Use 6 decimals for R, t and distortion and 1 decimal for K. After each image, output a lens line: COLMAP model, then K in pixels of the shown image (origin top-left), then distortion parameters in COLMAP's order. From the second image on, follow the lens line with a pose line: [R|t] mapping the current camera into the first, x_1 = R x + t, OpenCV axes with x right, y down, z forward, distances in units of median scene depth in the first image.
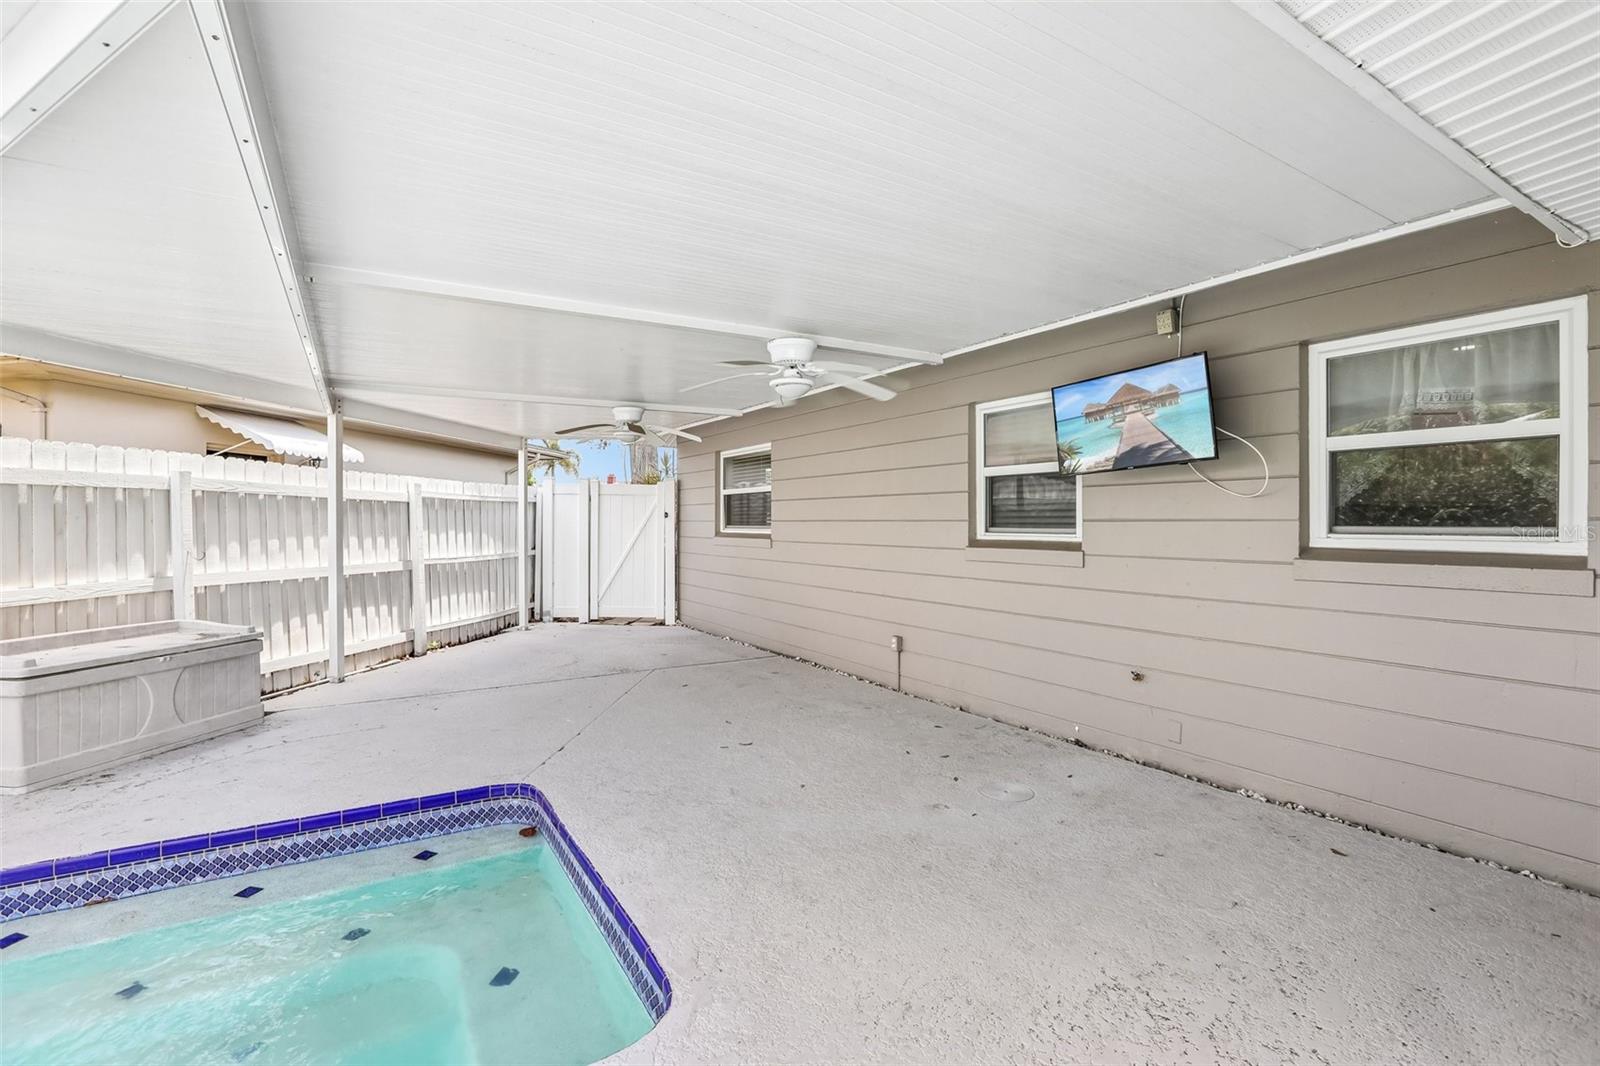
lens RADIAL K [[732.4, 0, 807.8], [0, 732.4, 534.7], [0, 0, 1]] dist [-0.044107, 0.012791]
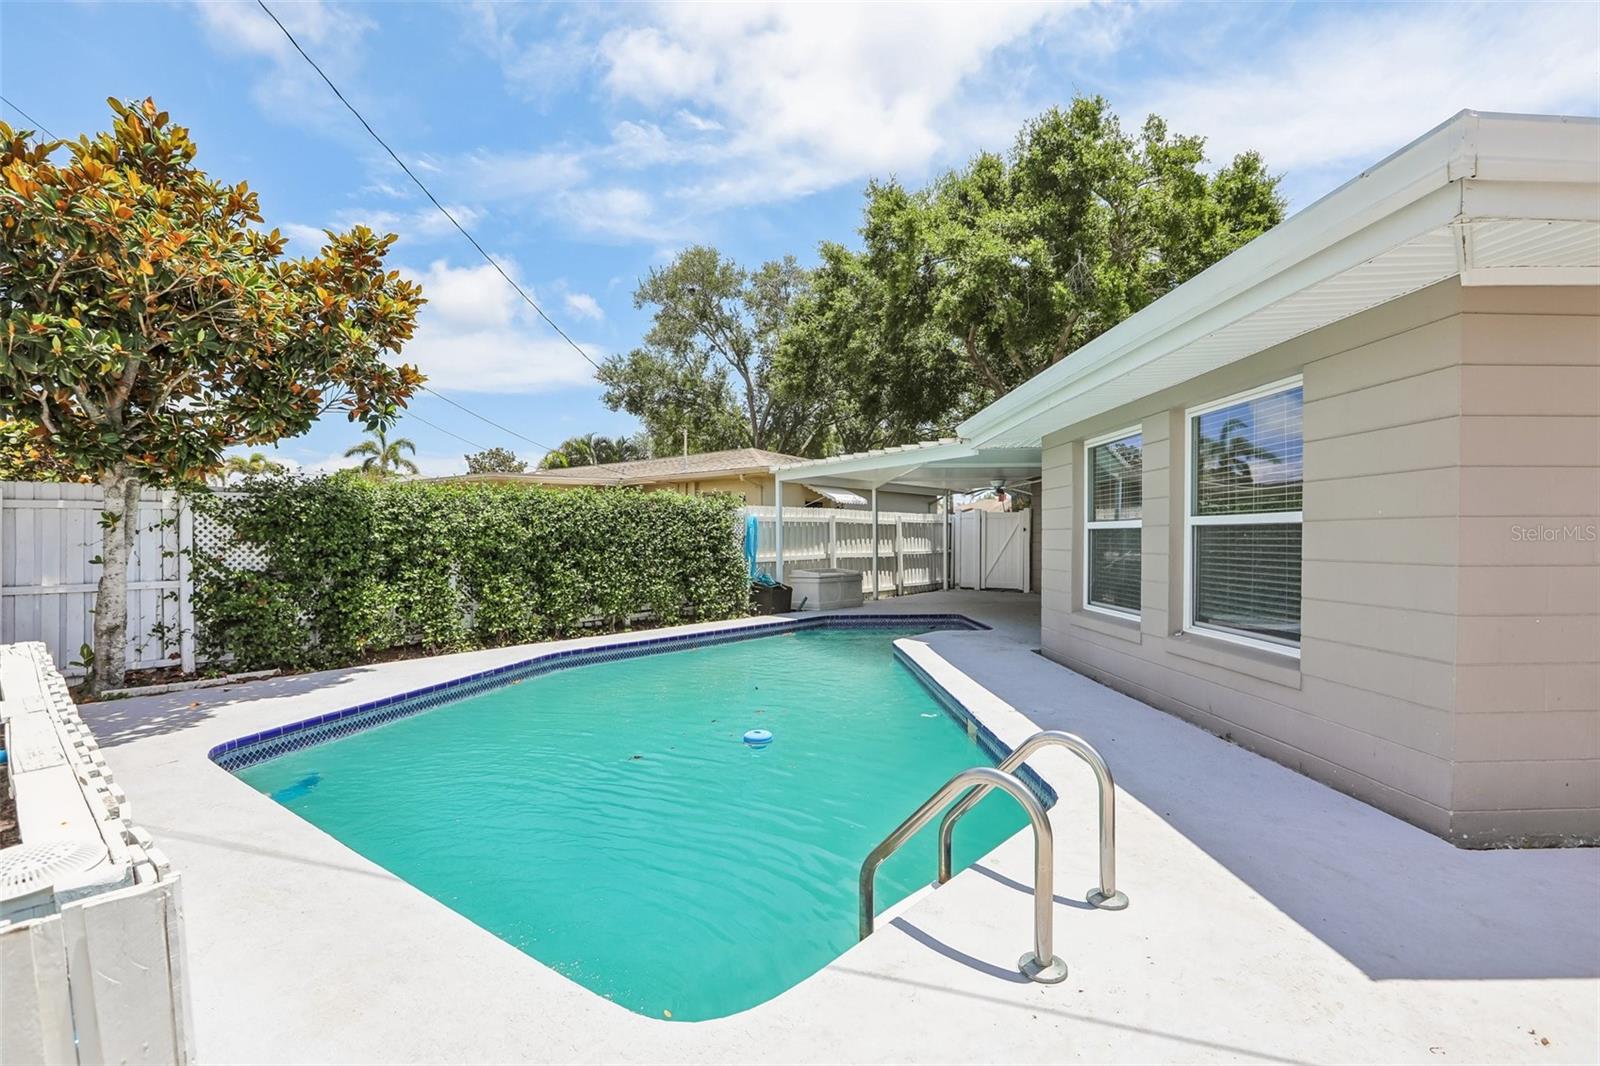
lens RADIAL K [[732.4, 0, 803.7], [0, 732.4, 537.3], [0, 0, 1]] dist [-0.044107, 0.012791]
pose [[0.864306, -0.005287, -0.502939, 0.328600], [-0.003756, 0.999849, -0.016965, 0.032277], [0.502953, 0.016552, 0.864155, -1.110988]]
